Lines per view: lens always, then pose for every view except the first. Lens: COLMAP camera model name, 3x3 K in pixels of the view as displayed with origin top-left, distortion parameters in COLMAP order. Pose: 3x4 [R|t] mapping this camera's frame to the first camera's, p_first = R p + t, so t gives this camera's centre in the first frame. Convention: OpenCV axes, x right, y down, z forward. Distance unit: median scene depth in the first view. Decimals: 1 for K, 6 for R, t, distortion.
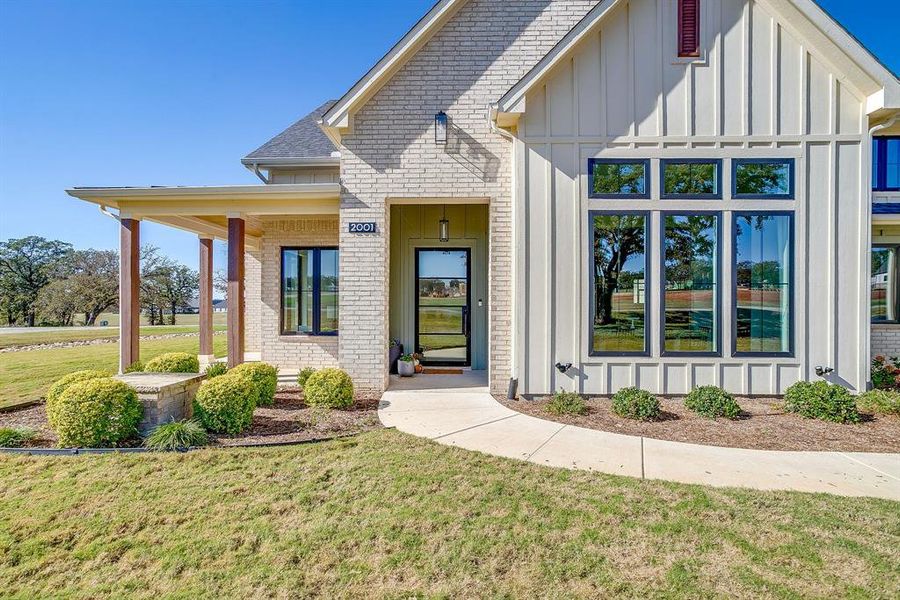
lens RADIAL K [[437.7, 0, 451.0], [0, 437.7, 299.9], [0, 0, 1]] dist [-0.014978, 0.003149]
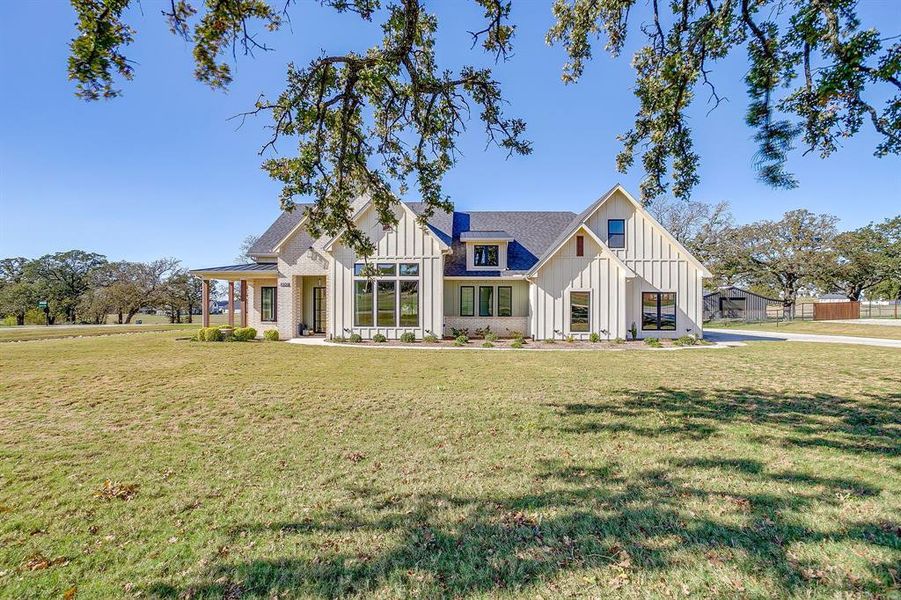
lens RADIAL K [[438.2, 0, 450.0], [0, 438.2, 302.4], [0, 0, 1]] dist [-0.014978, 0.003149]
pose [[0.999886, -0.001580, -0.015042, 0.953363], [0.001646, 0.999989, 0.004366, -0.050994], [0.015035, -0.004390, 0.999877, -1.943950]]
